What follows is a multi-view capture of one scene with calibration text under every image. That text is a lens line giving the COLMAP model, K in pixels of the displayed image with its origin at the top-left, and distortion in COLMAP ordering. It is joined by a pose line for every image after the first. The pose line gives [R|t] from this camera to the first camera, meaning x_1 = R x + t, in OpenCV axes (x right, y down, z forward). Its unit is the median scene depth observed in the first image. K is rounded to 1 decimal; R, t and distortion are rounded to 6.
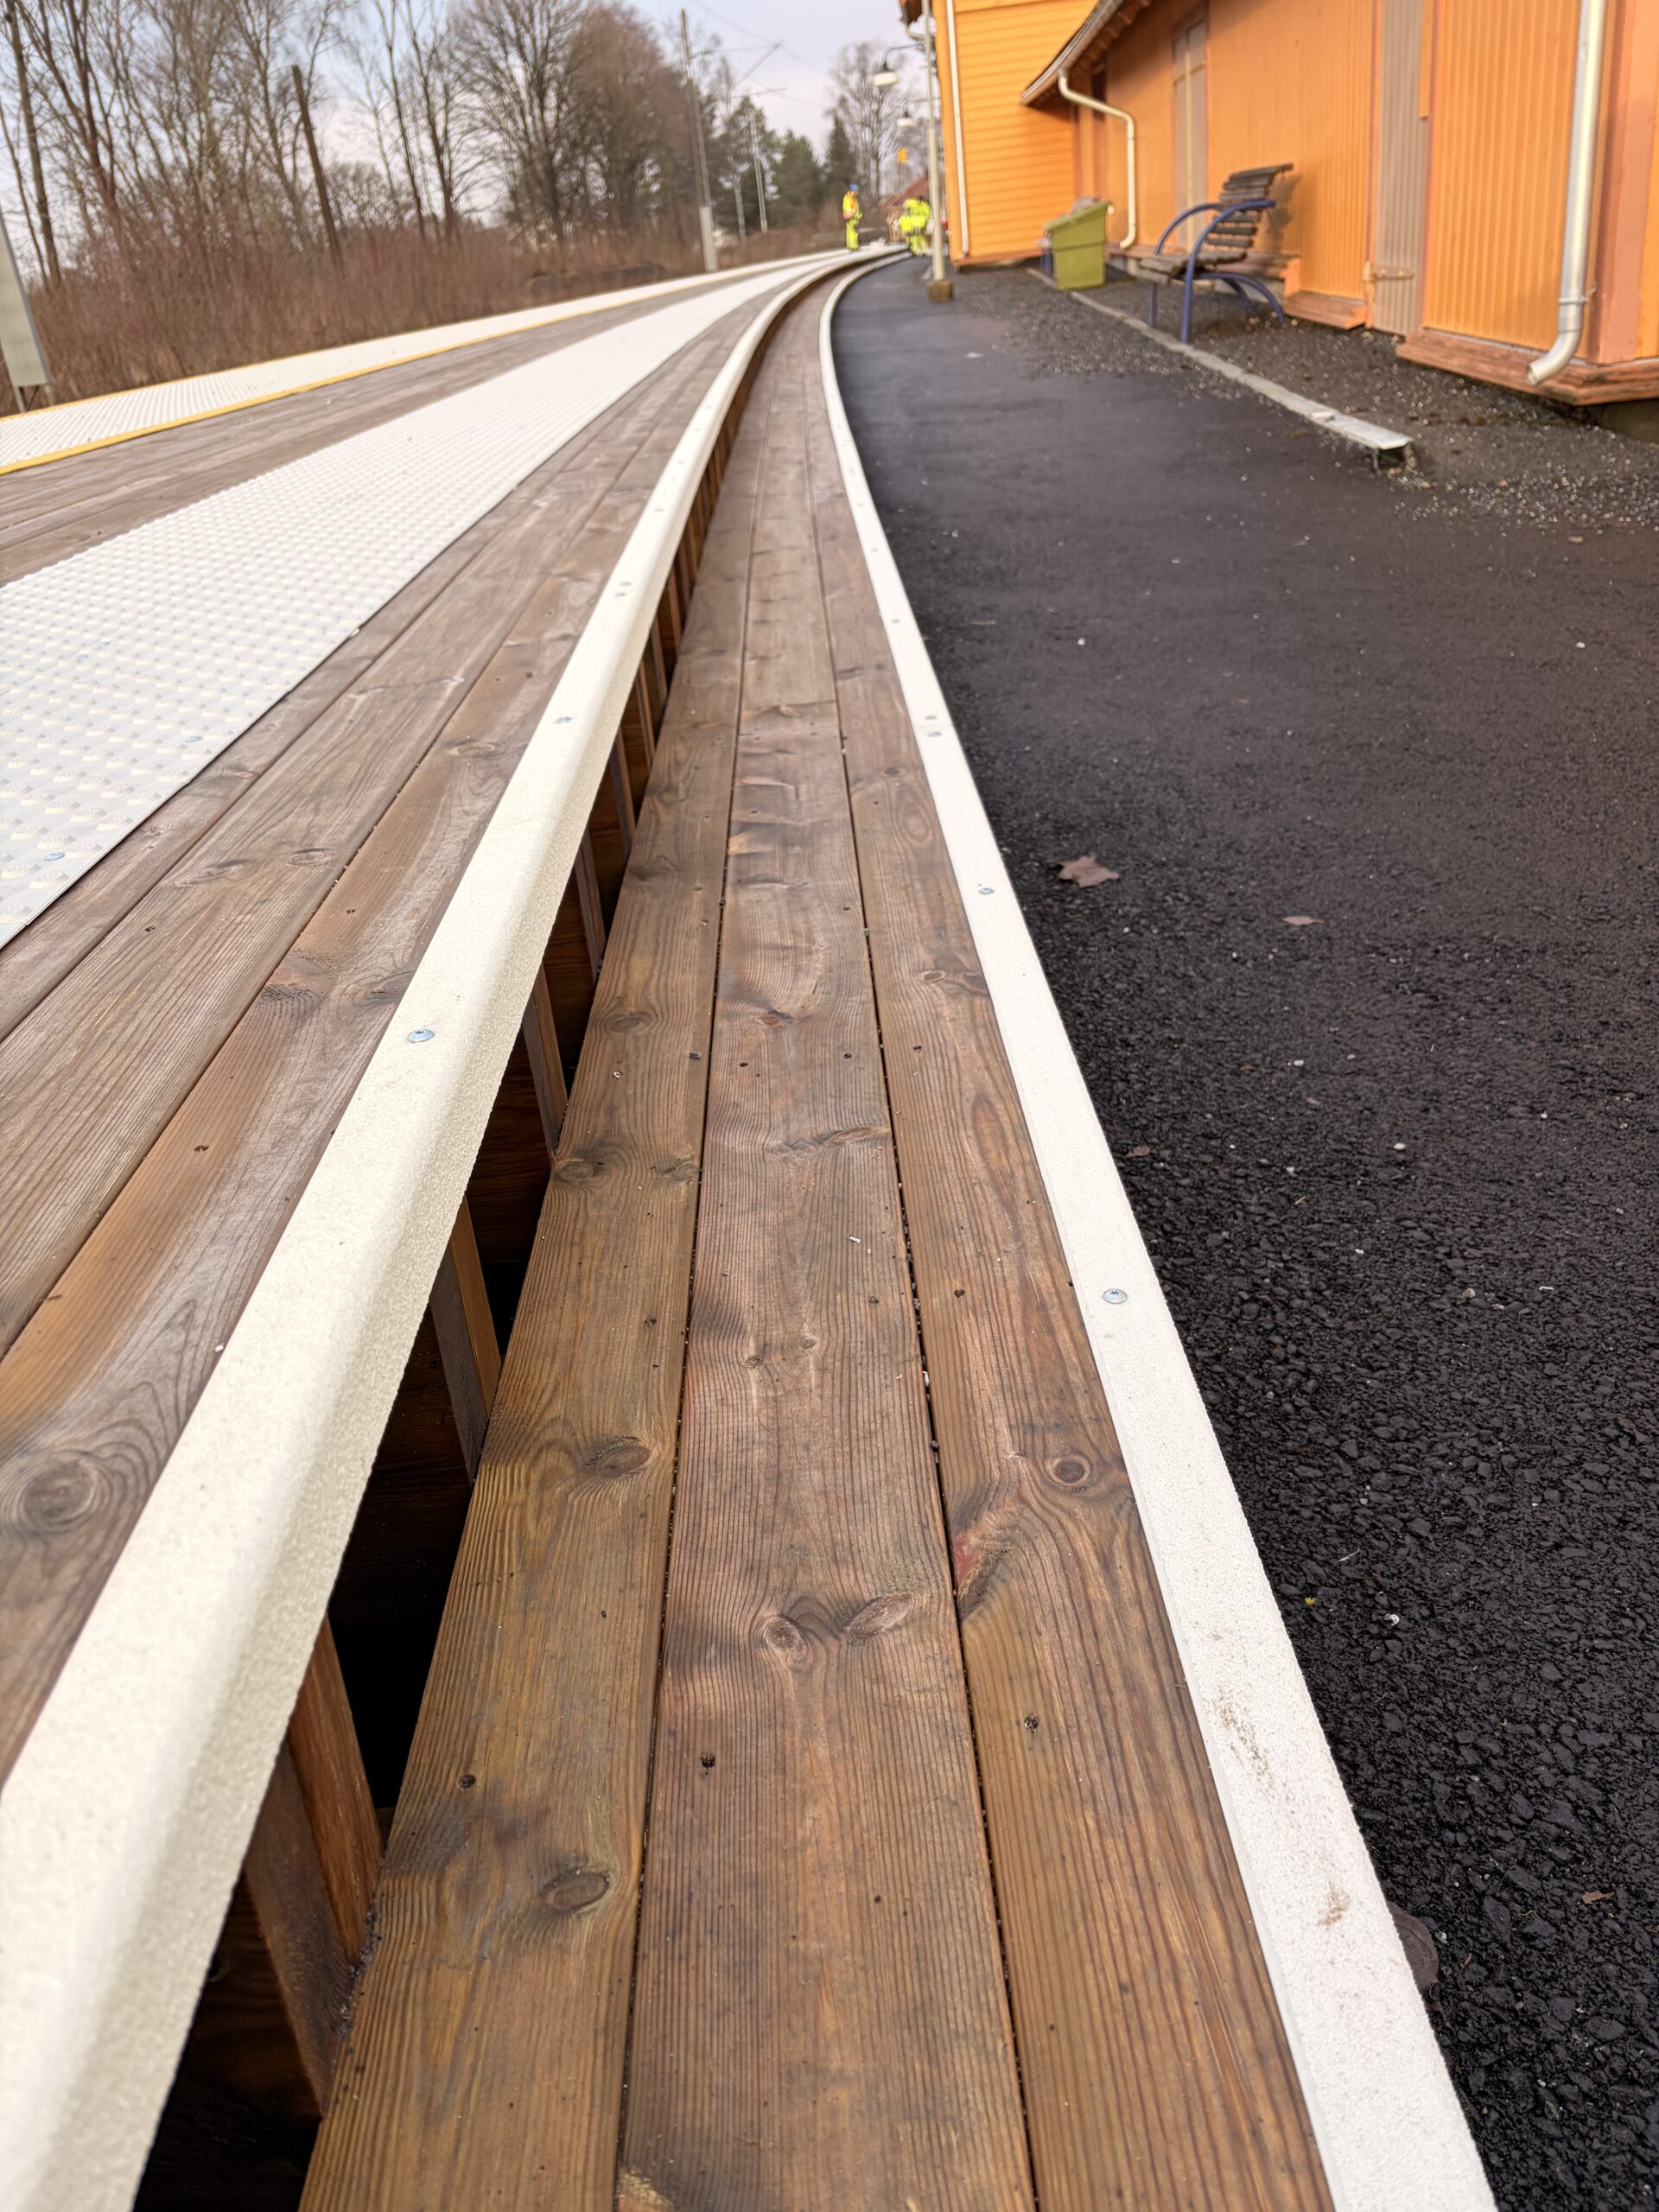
lens RADIAL K [[1675.5, 0, 848.7], [0, 1675.5, 1072.9], [0, 0, 1]] dist [0.036554, -0.041266]
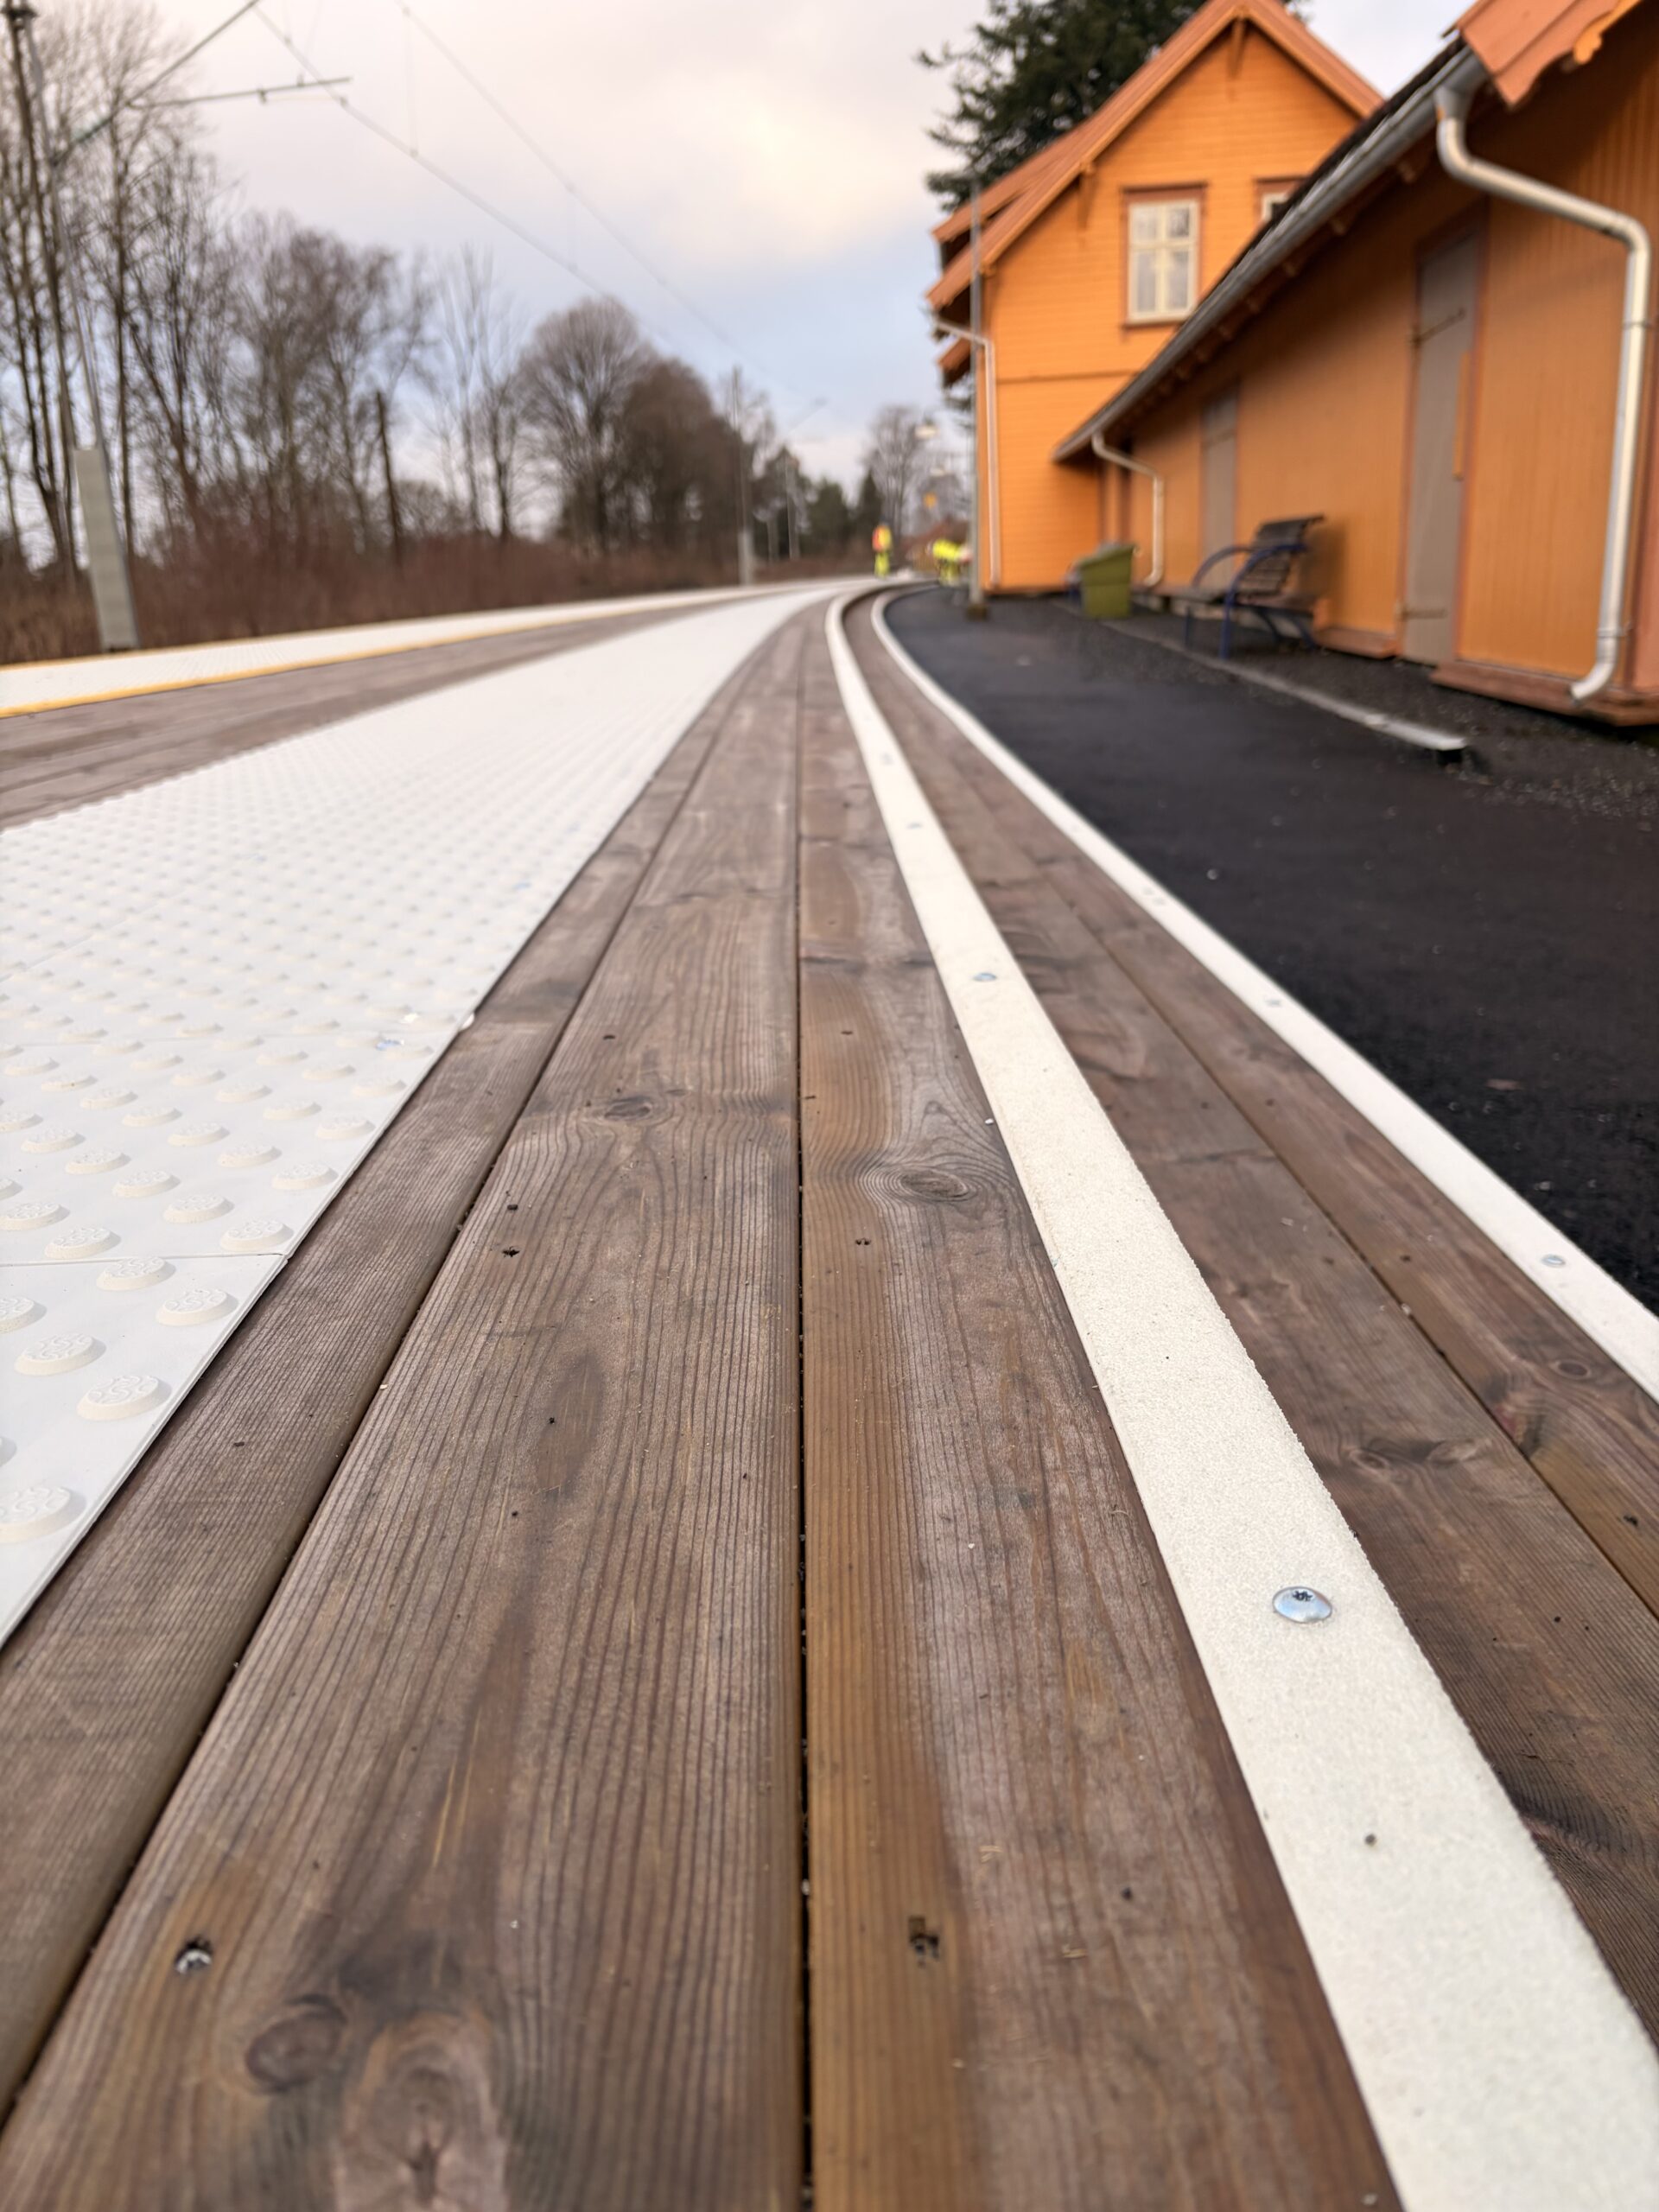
lens RADIAL K [[1675.5, 0, 848.7], [0, 1675.5, 1072.9], [0, 0, 1]] dist [0.036554, -0.041266]
pose [[0.998233, 0.059319, 0.003510, -0.024657], [-0.057877, 0.983955, -0.168770, 0.017317], [-0.013465, 0.168268, 0.985649, -0.009647]]
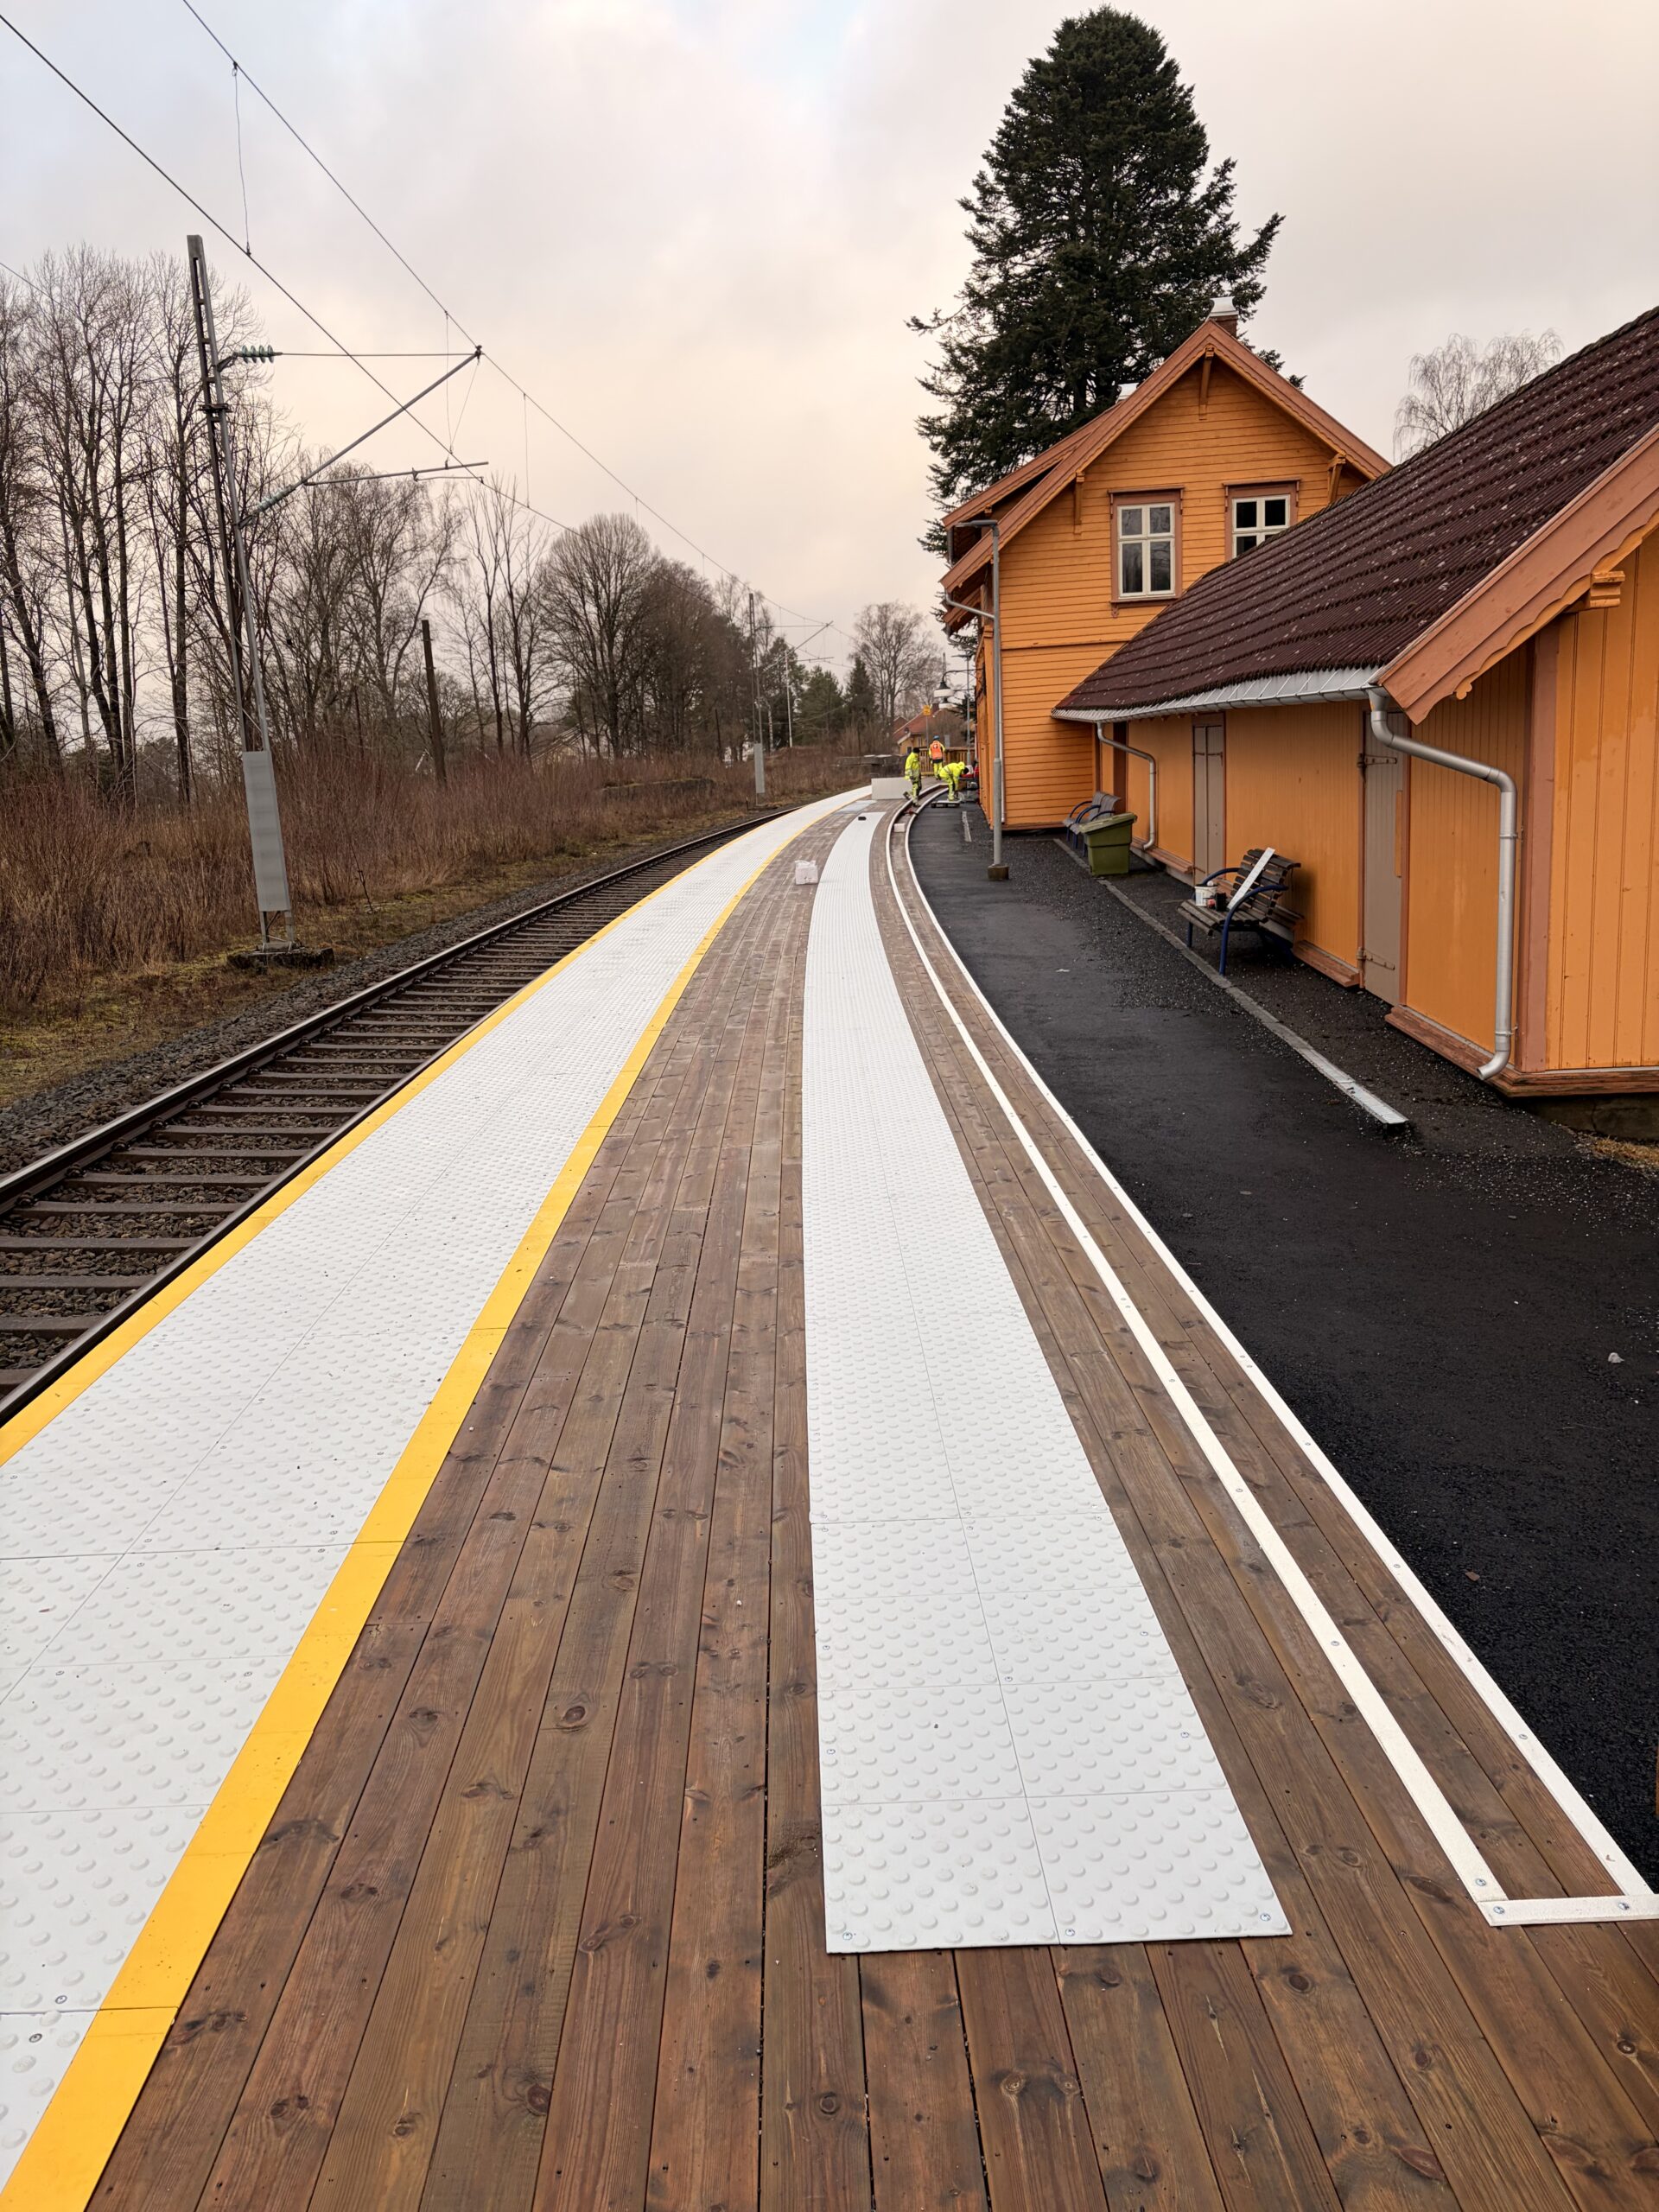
lens RADIAL K [[1622.5, 0, 823.1], [0, 1622.5, 1081.2], [0, 0, 1]] dist [0.017424, -0.003404]
pose [[0.998537, 0.051999, -0.014800, -0.092602], [-0.054057, 0.964779, -0.257448, 0.006906], [0.000892, 0.257872, 0.966179, -0.233479]]
